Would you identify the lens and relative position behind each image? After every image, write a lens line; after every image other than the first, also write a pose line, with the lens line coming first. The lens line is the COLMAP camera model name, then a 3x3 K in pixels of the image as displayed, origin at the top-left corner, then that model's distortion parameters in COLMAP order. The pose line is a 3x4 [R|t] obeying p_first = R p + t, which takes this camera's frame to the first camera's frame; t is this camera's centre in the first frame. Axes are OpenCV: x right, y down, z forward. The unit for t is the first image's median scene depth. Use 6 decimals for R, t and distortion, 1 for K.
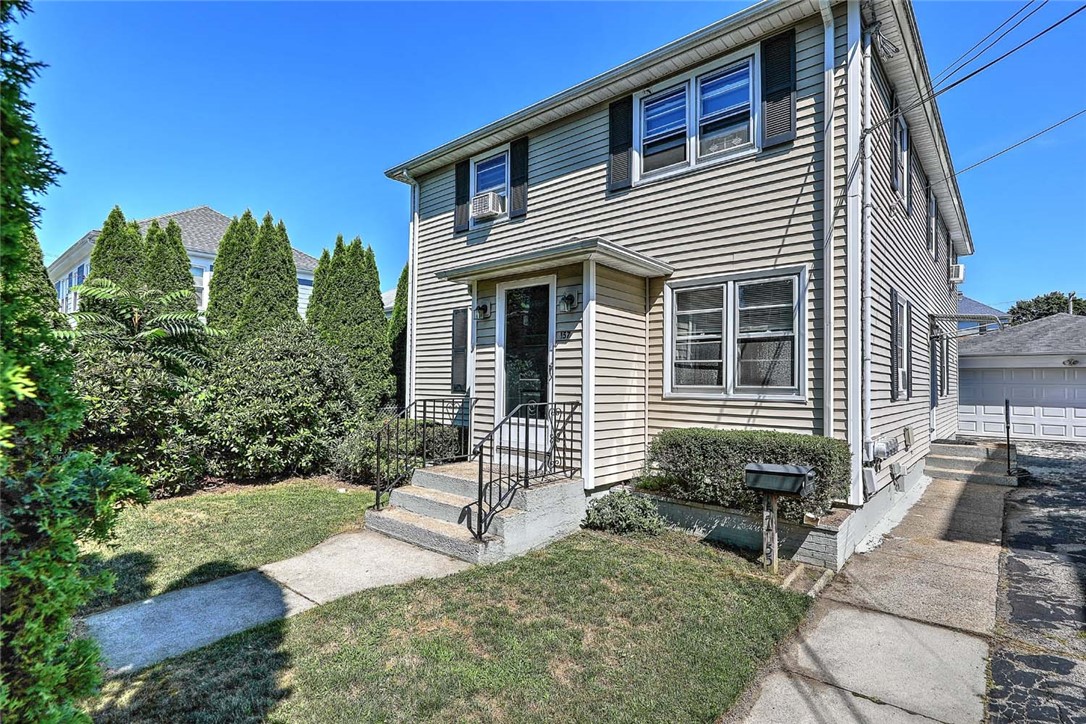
lens RADIAL K [[536.7, 0, 543.0], [0, 536.7, 362.0], [0, 0, 1]] dist [0.005120, 0.000186]
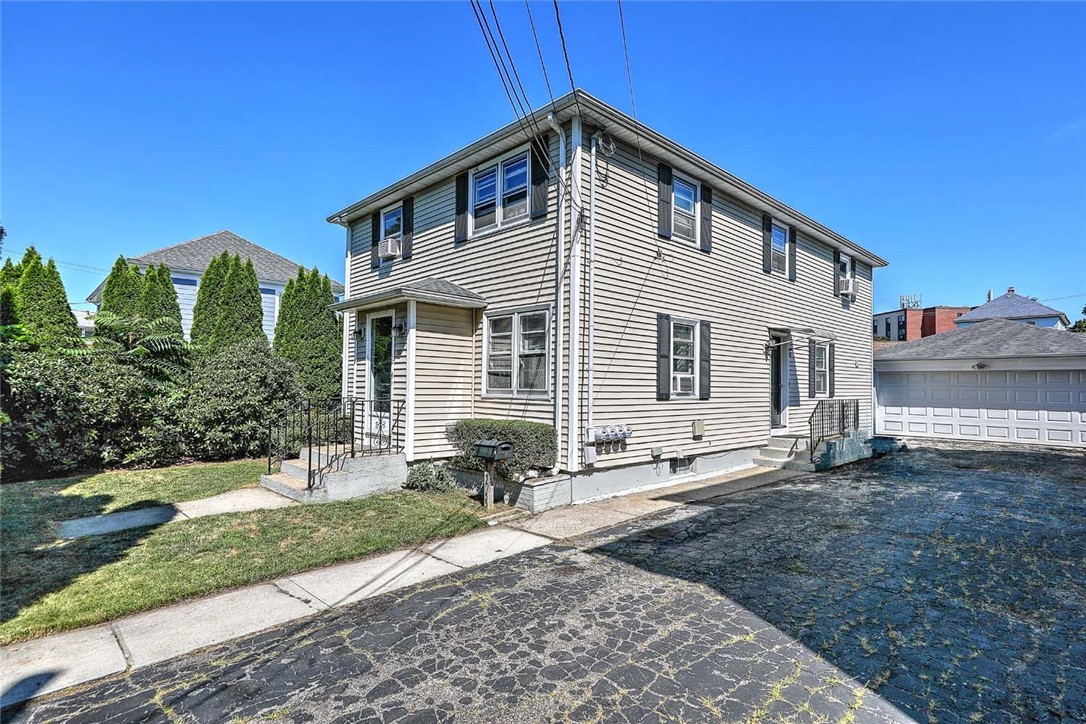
lens RADIAL K [[554.8, 0, 543.0], [0, 554.8, 362.0], [0, 0, 1]] dist [0.007192, 0.000526]
pose [[0.995835, -0.004071, -0.091084, 0.516156], [0.003814, 0.999988, -0.002986, -0.018476], [0.091095, 0.002626, 0.995839, -0.390944]]
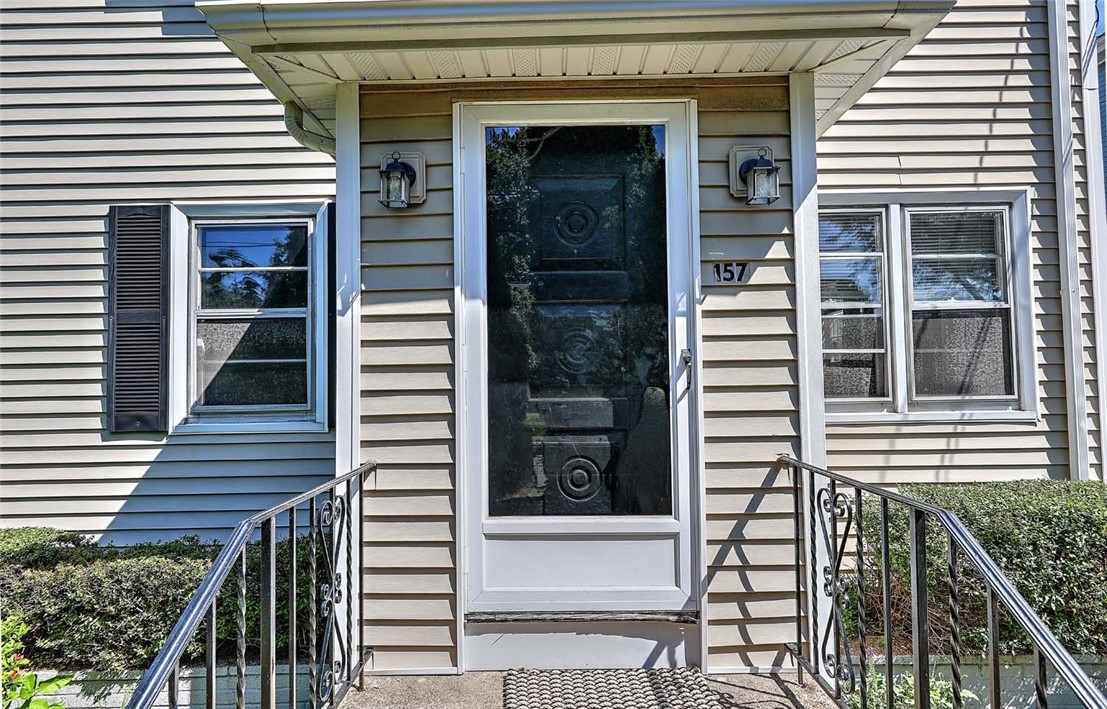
lens RADIAL K [[584.4, 0, 550.0], [0, 584.4, 359.0], [0, 0, 1]] dist [0.001520, 0.000645]
pose [[0.758282, 0.005482, 0.651904, -0.283857], [-0.001996, 0.999979, -0.006088, 0.009593], [-0.651924, 0.003316, 0.758277, 0.734583]]
